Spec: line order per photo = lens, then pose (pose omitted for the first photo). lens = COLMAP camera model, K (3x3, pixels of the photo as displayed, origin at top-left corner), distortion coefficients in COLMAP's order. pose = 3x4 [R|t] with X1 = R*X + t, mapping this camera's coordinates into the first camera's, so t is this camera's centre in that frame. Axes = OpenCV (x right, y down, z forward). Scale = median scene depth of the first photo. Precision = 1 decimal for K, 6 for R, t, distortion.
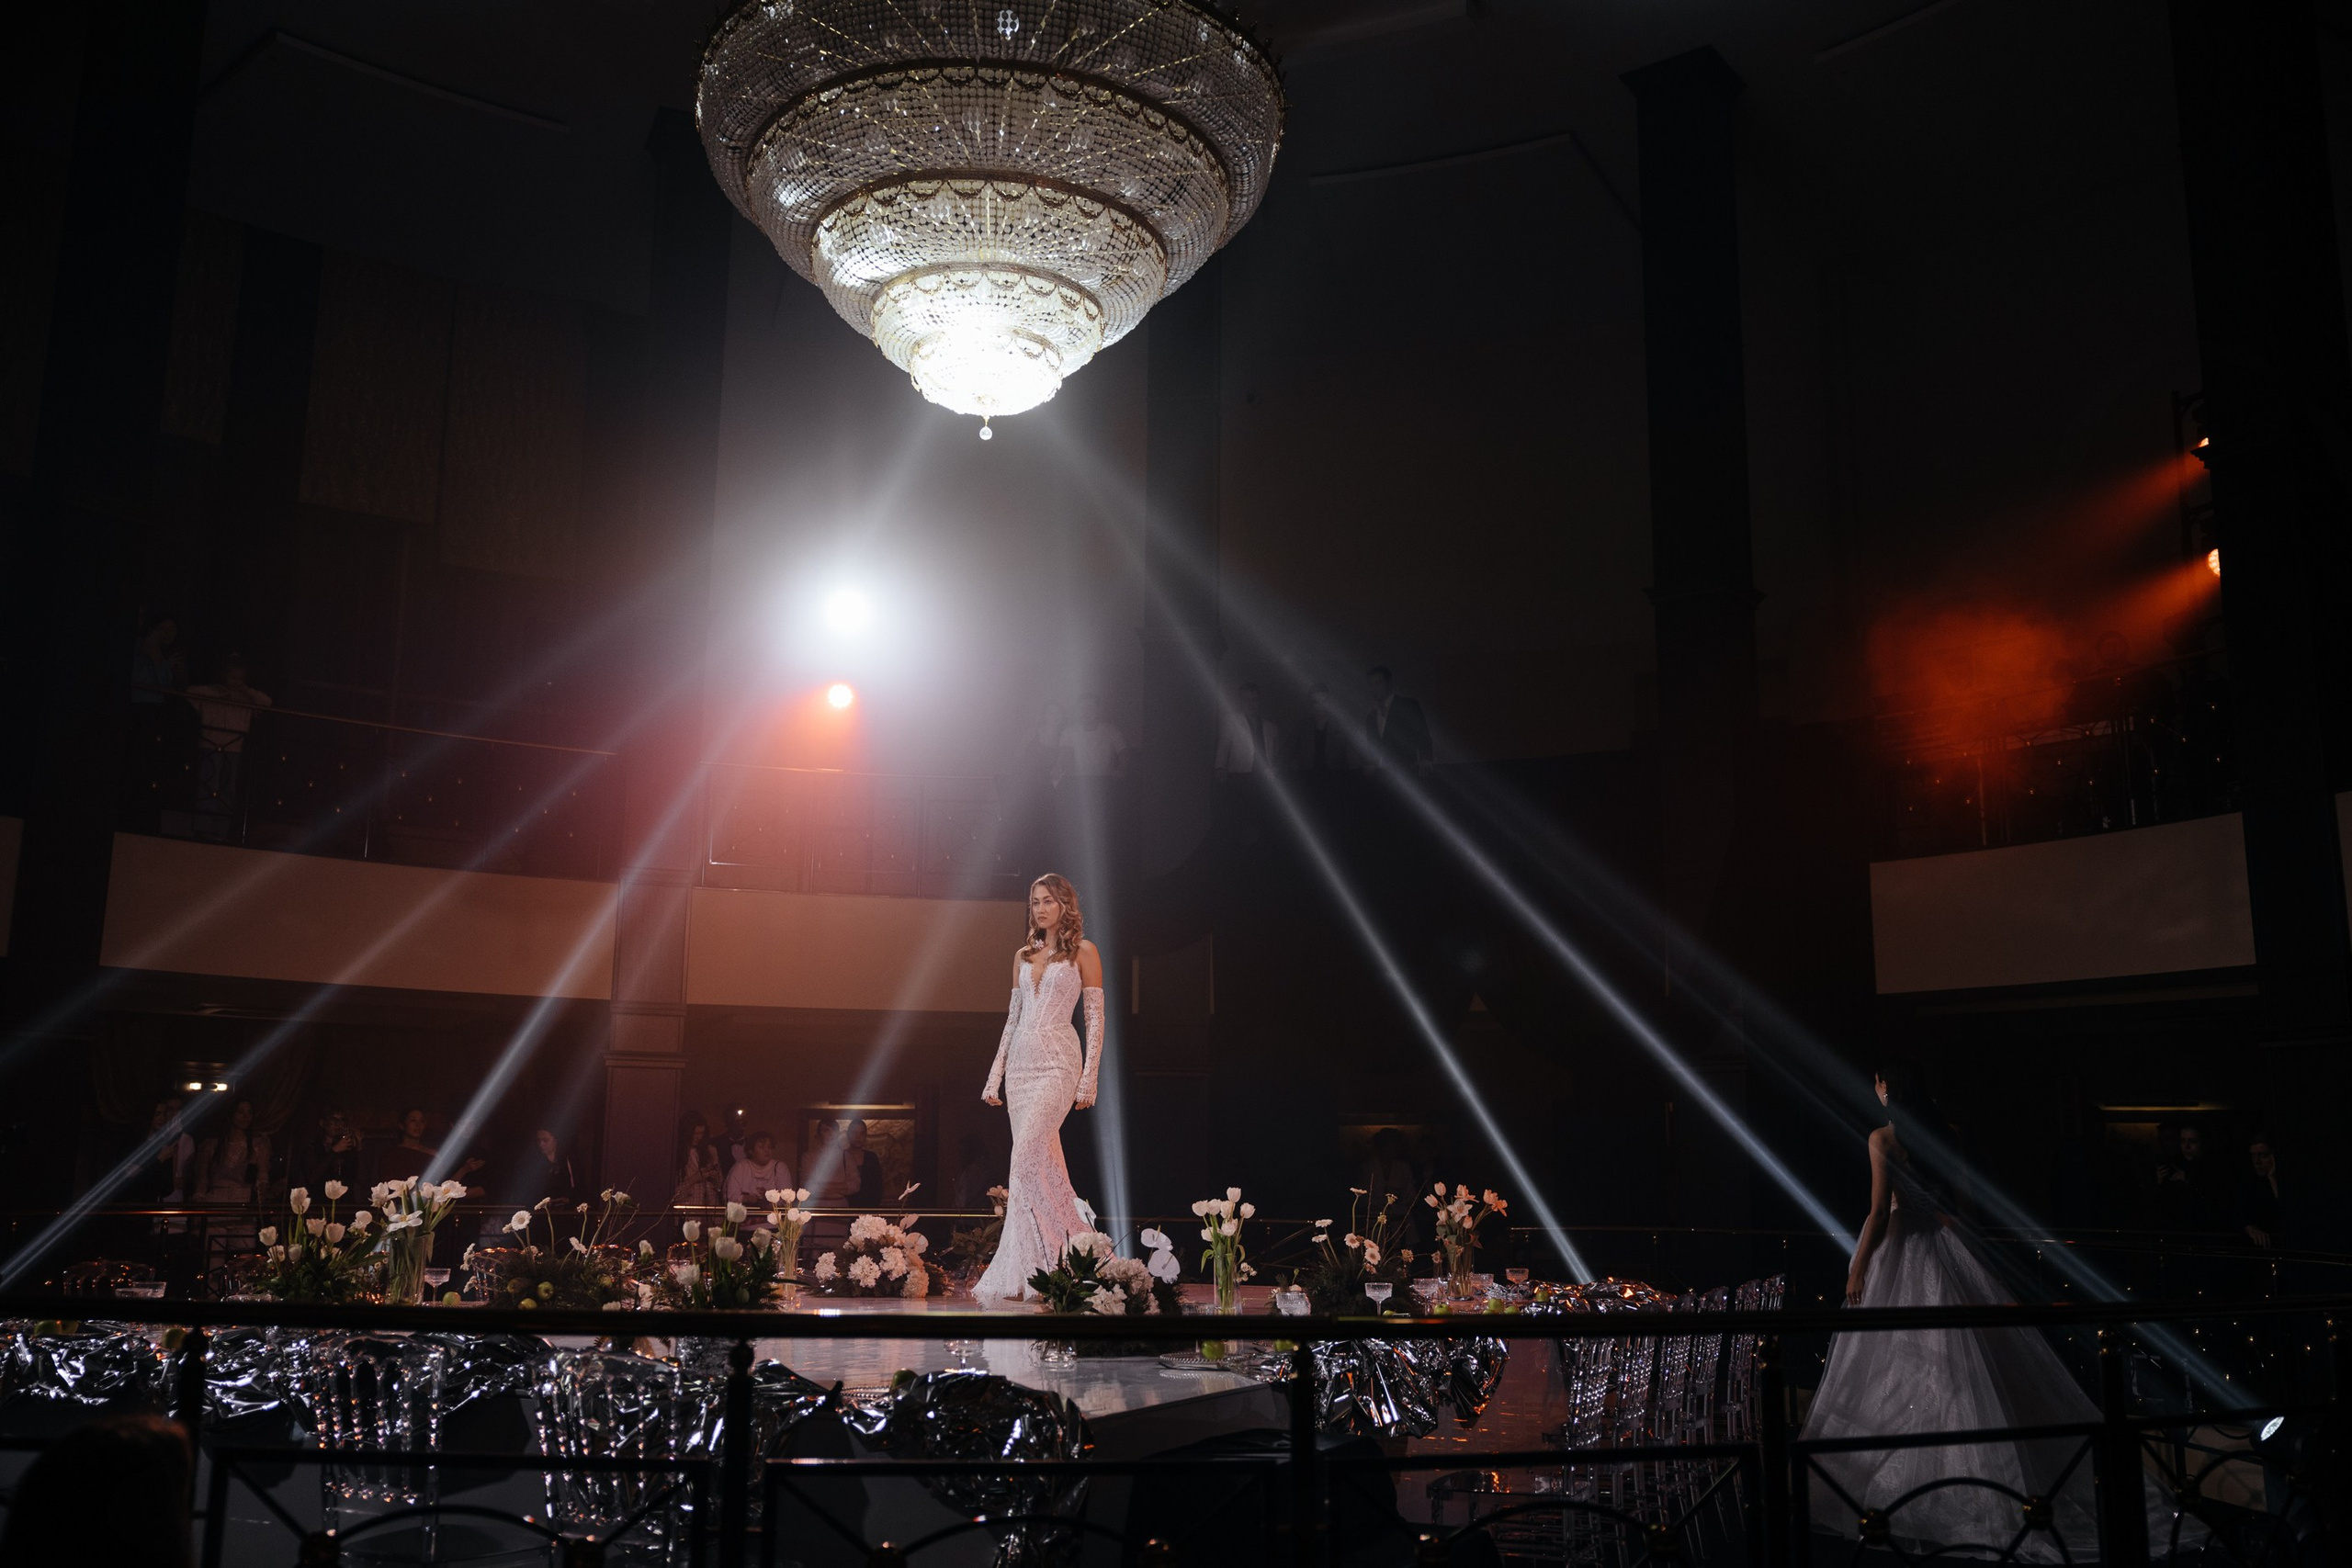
lens RADIAL K [[2080.1, 0, 1177.4], [0, 2080.1, 762.1], [0, 0, 1]] dist [-0.049847, 0.022322]
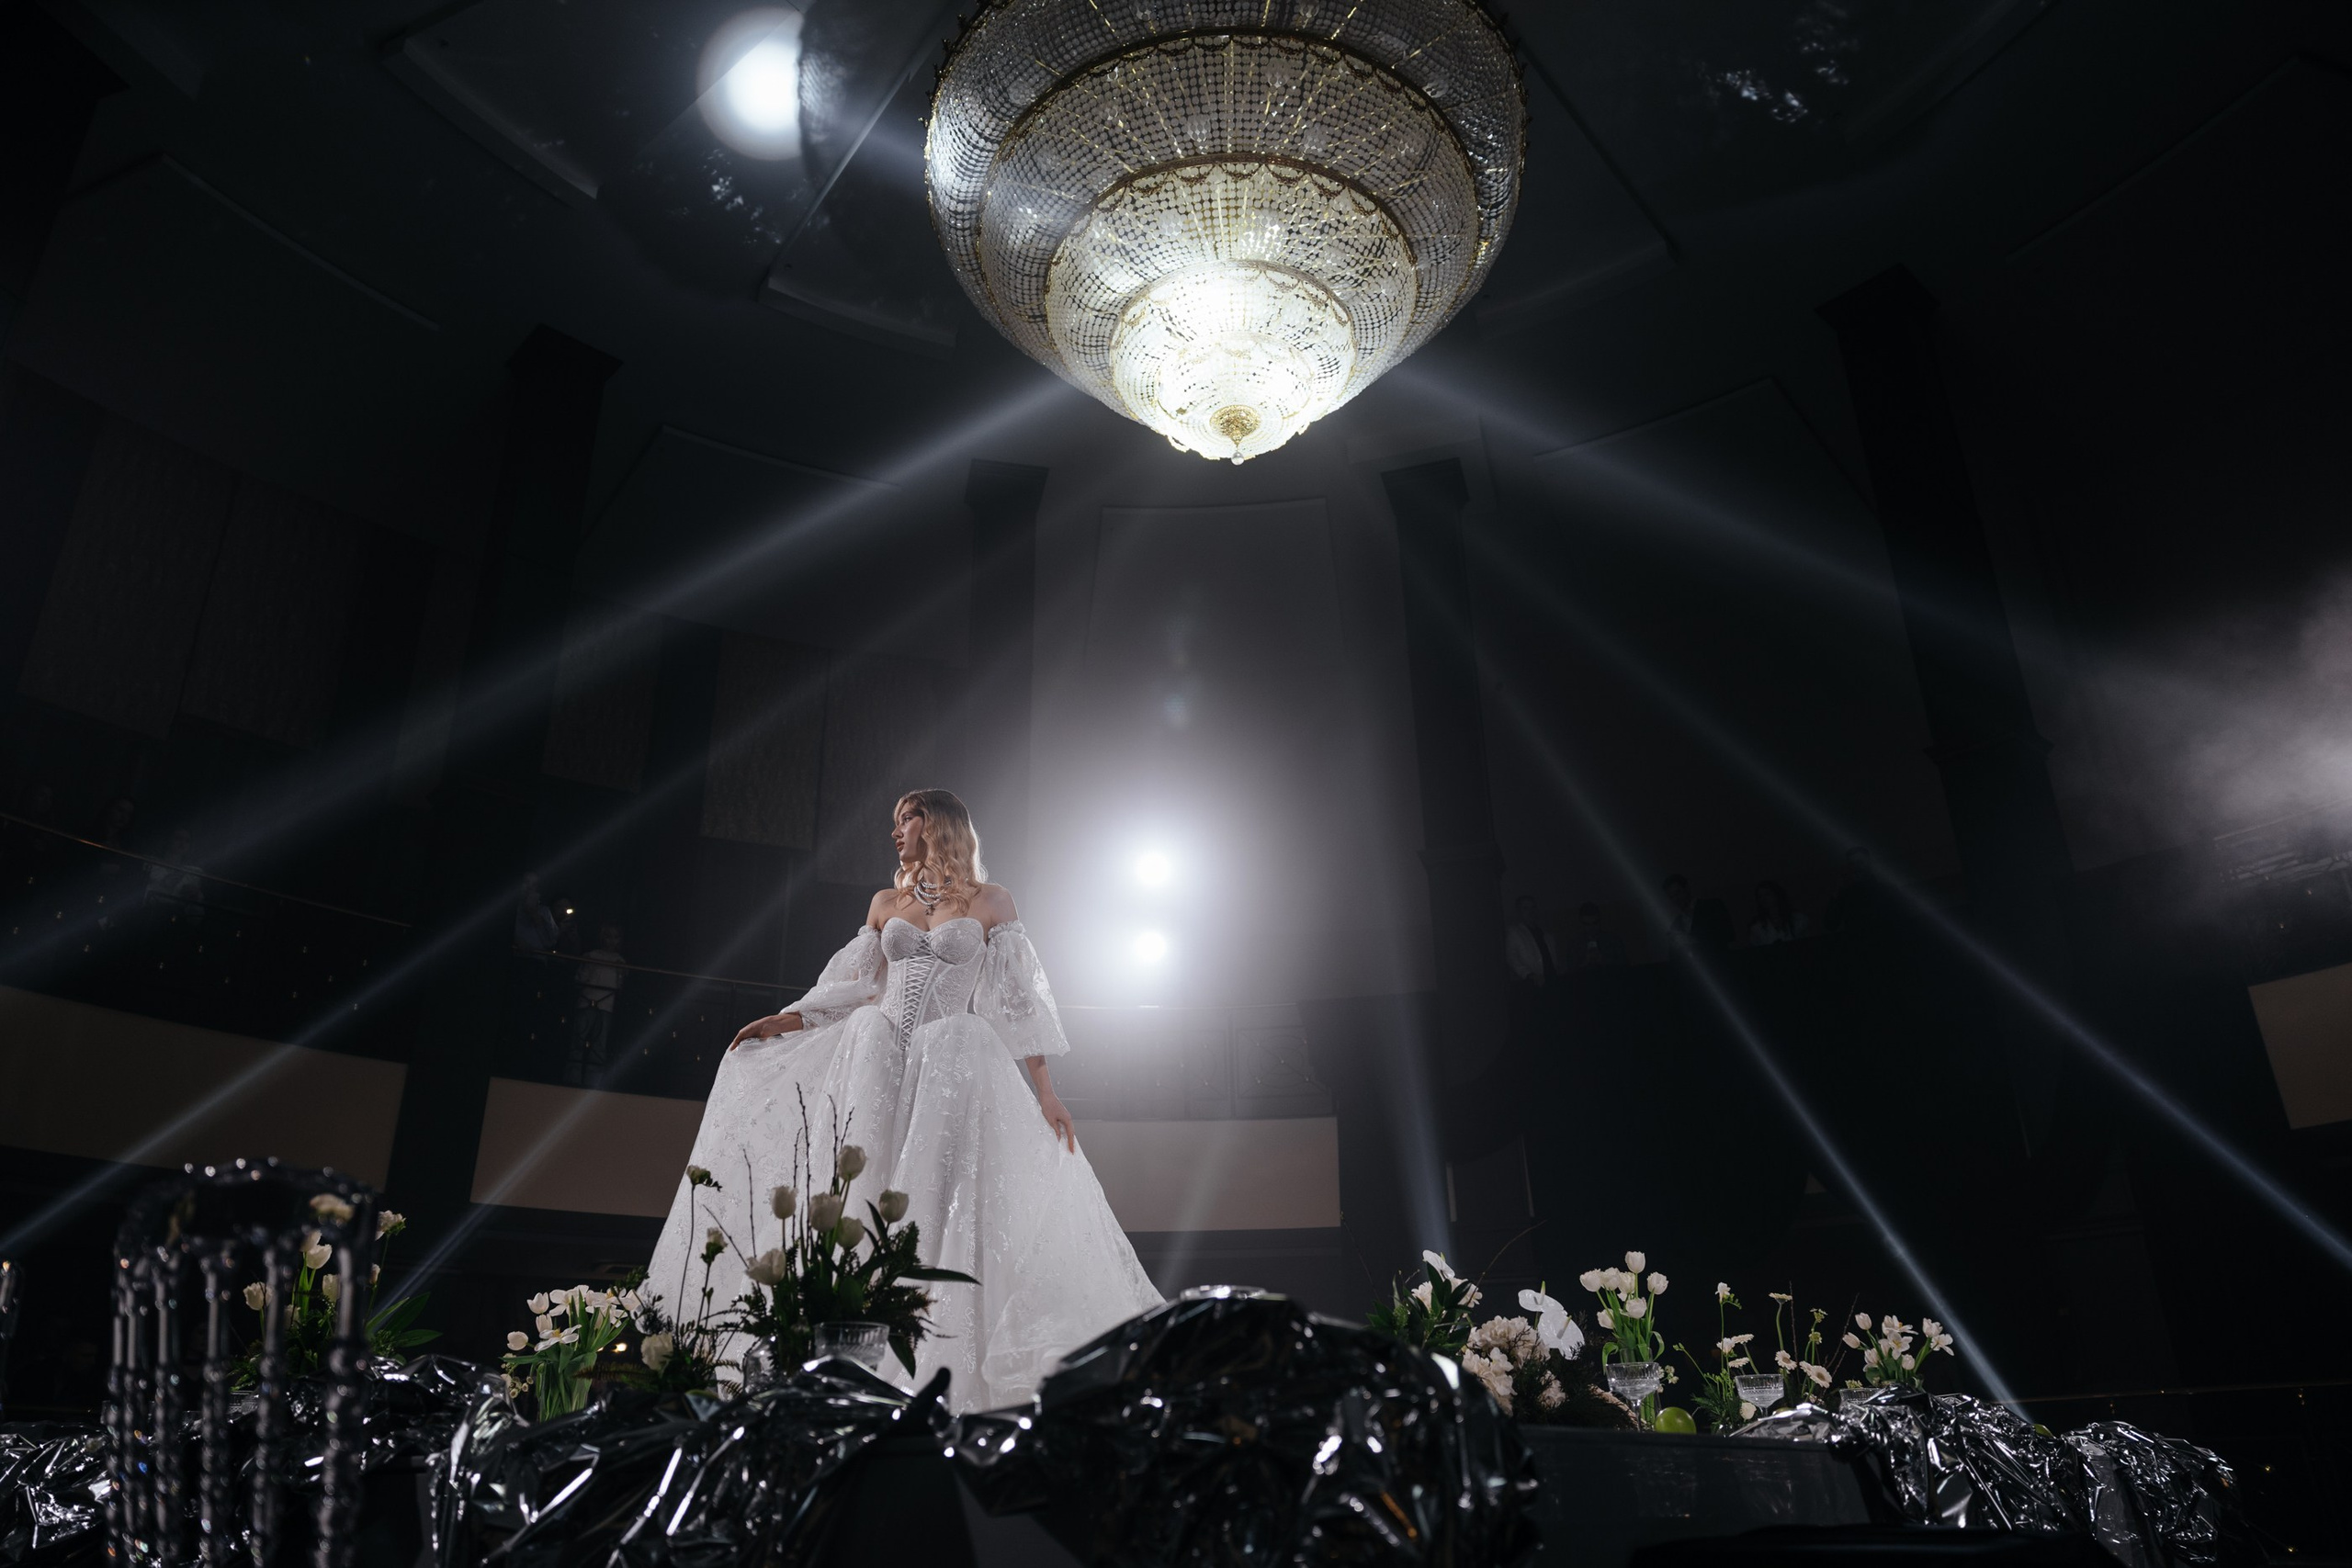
lens RADIAL K [[1550.4, 0, 1168.3], [0, 1550.4, 786.0], [0, 0, 1]] dist [-0.016980, 0.005231]
pose [[0.982061, -0.098381, -0.160863, -0.029998], [0.058947, 0.970524, -0.233685, 0.163745], [0.179112, 0.220010, 0.958913, 0.416152]]
